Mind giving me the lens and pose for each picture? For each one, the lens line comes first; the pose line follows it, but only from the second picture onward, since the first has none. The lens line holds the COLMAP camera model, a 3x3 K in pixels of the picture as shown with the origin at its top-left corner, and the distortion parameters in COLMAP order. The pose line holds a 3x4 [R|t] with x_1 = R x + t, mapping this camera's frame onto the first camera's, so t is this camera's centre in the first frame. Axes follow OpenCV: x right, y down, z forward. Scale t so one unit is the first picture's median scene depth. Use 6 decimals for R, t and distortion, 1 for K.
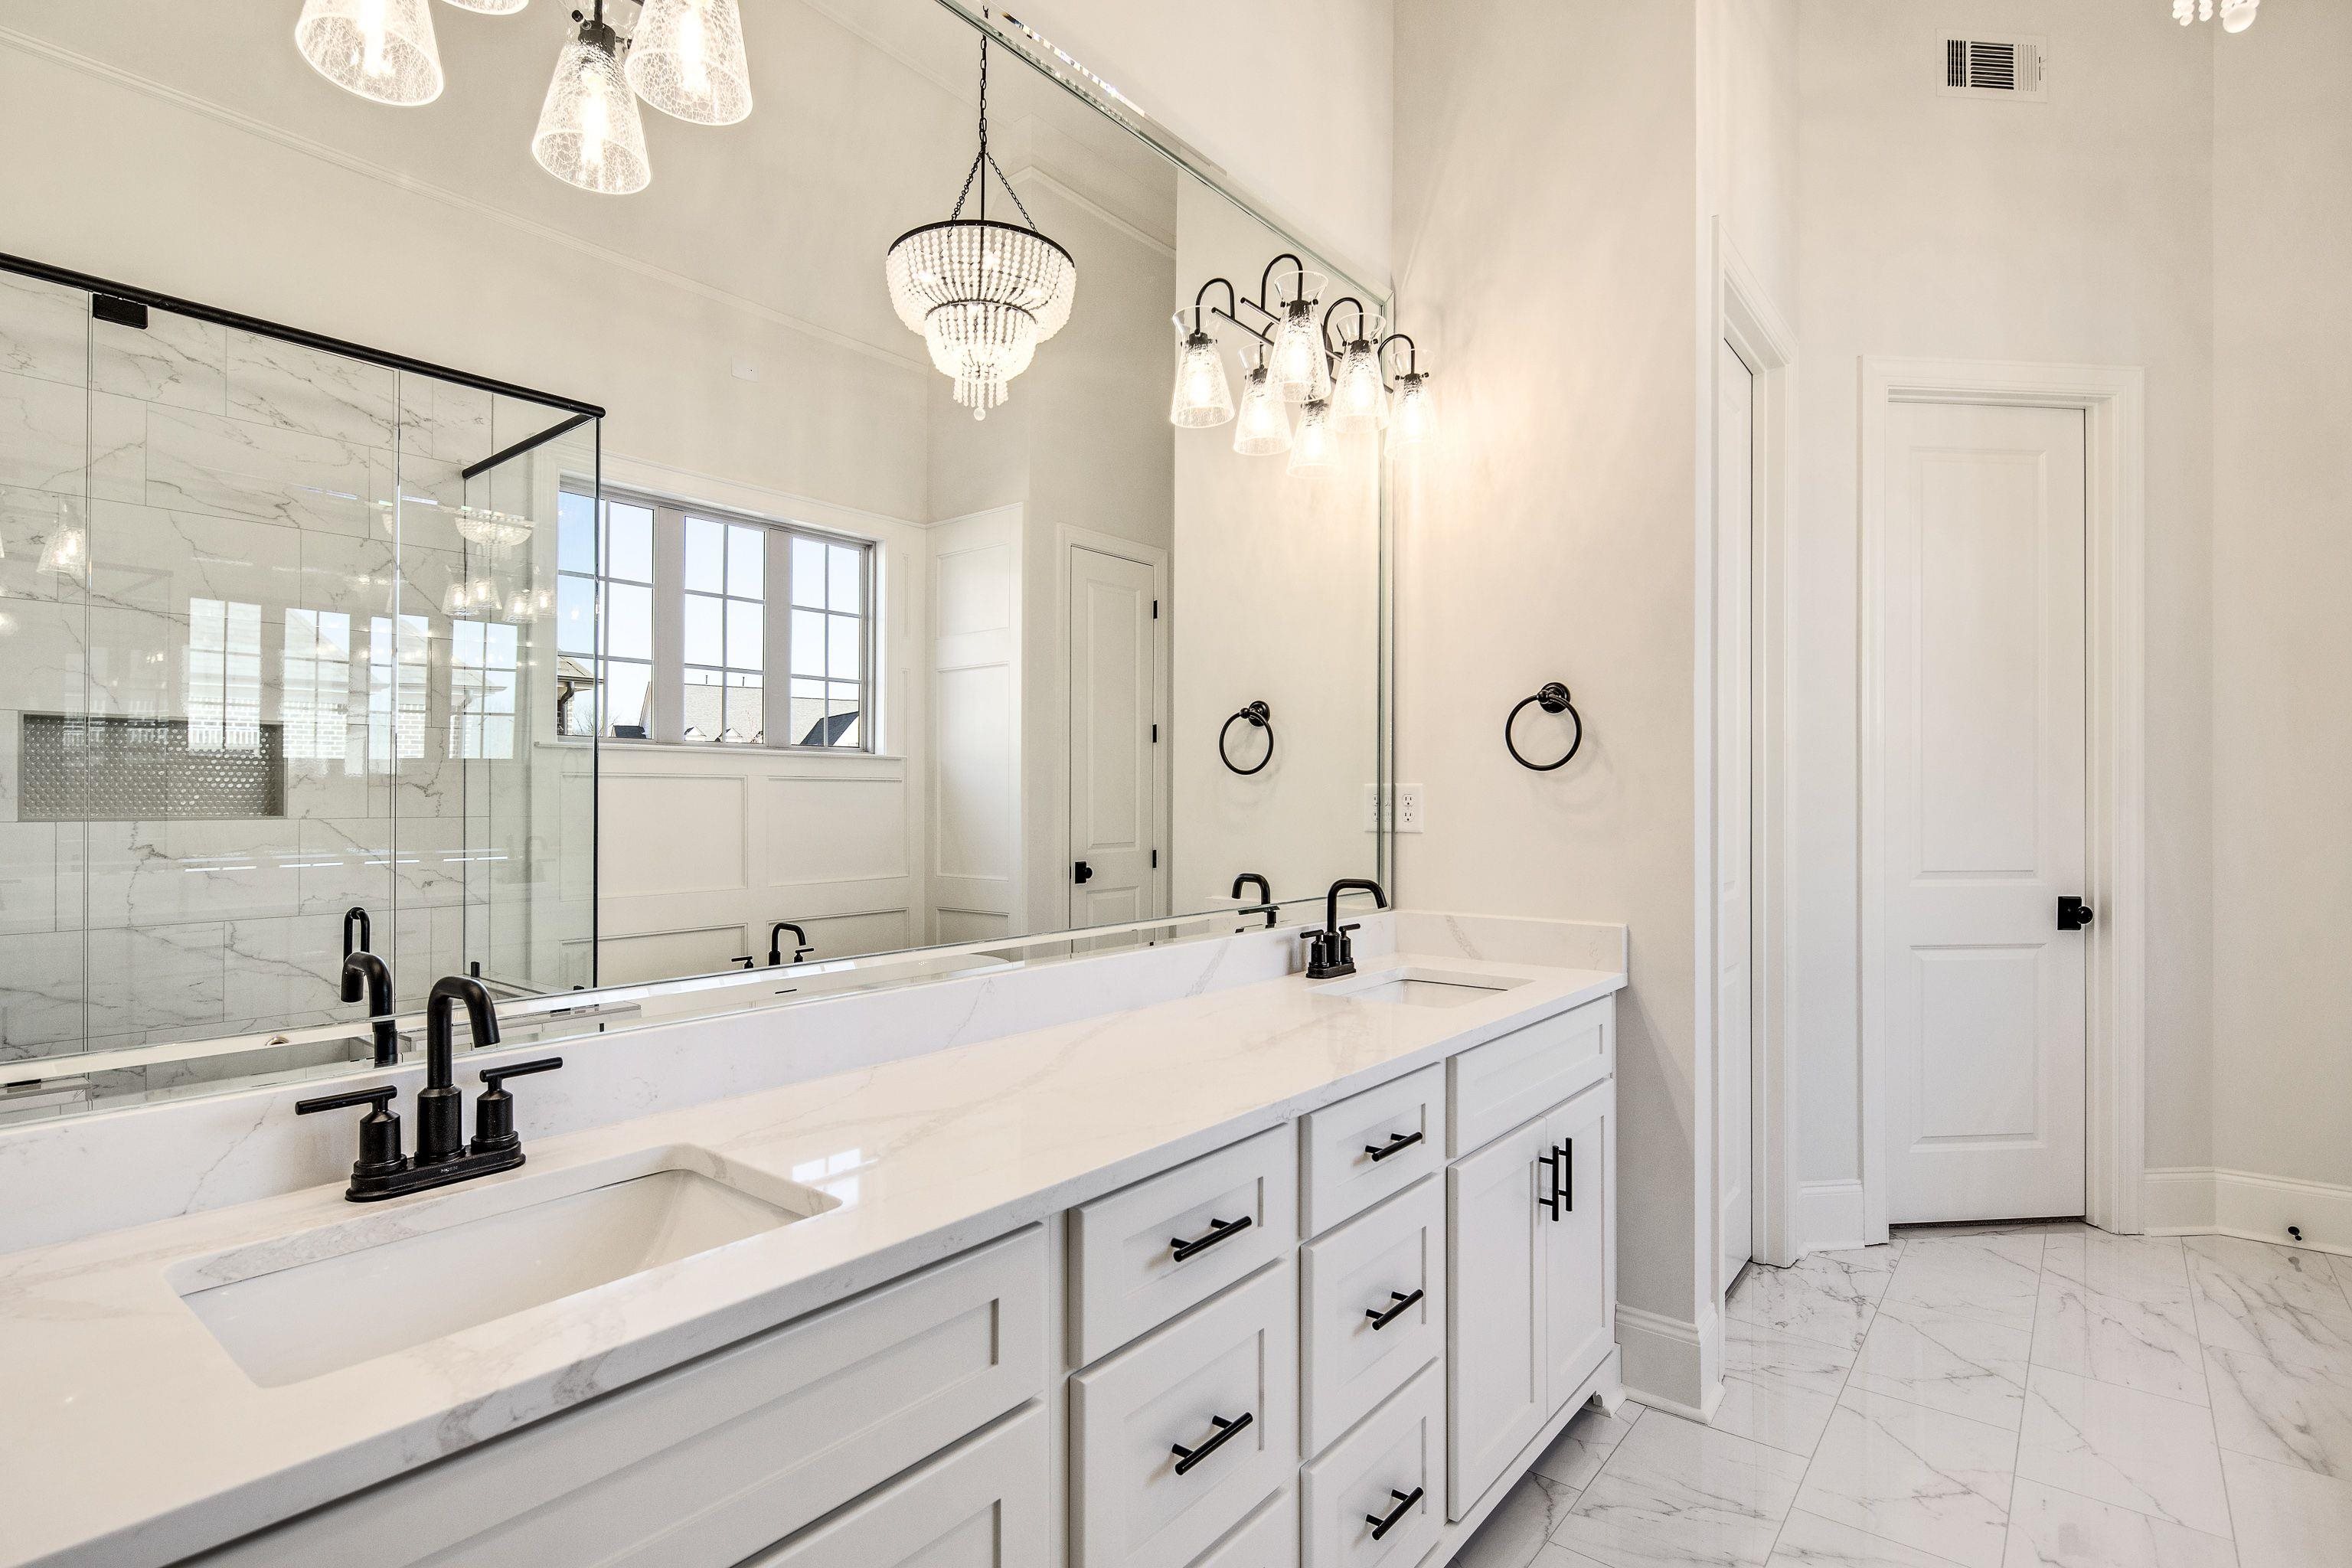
lens RADIAL K [[1119.8, 0, 1172.3], [0, 1119.8, 795.0], [0, 0, 1]] dist [0.007690, -0.006102]
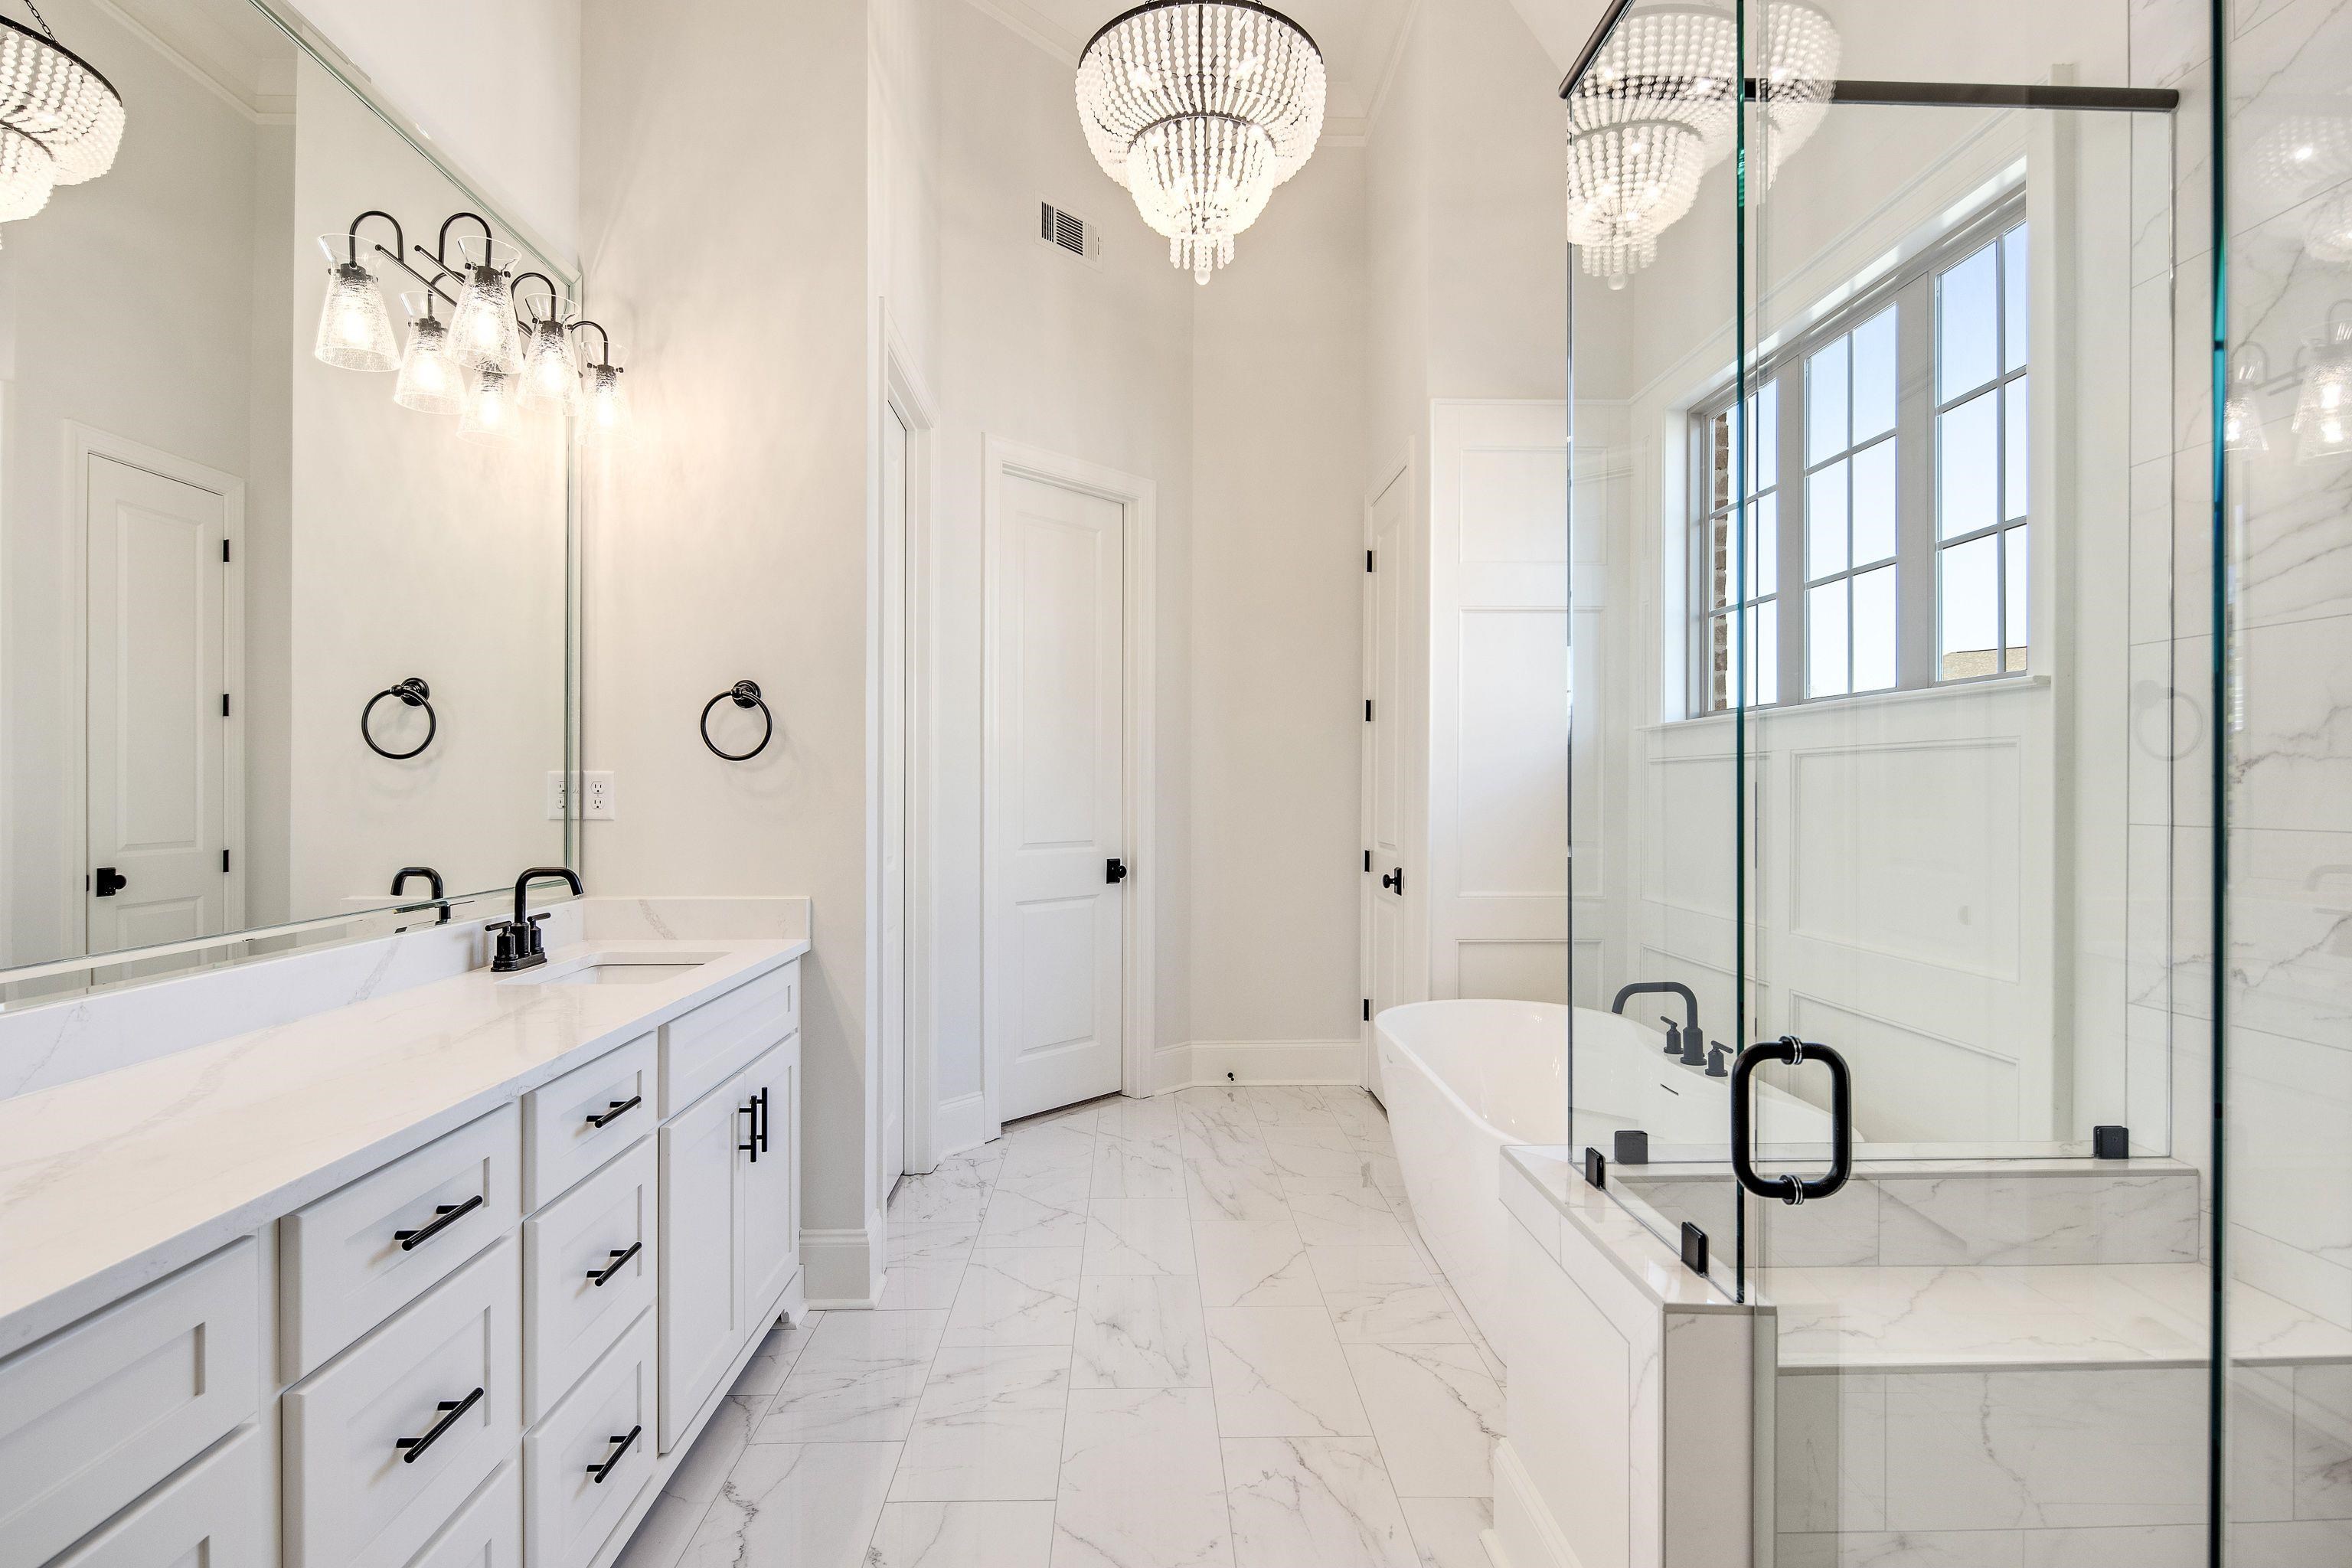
lens RADIAL K [[1119.8, 0, 1172.3], [0, 1119.8, 795.0], [0, 0, 1]] dist [0.007690, -0.006102]
pose [[0.748112, -0.002979, 0.663565, -0.077722], [-0.003493, 0.999958, 0.008428, 0.001132], [-0.663563, -0.008623, 0.748071, -0.100739]]
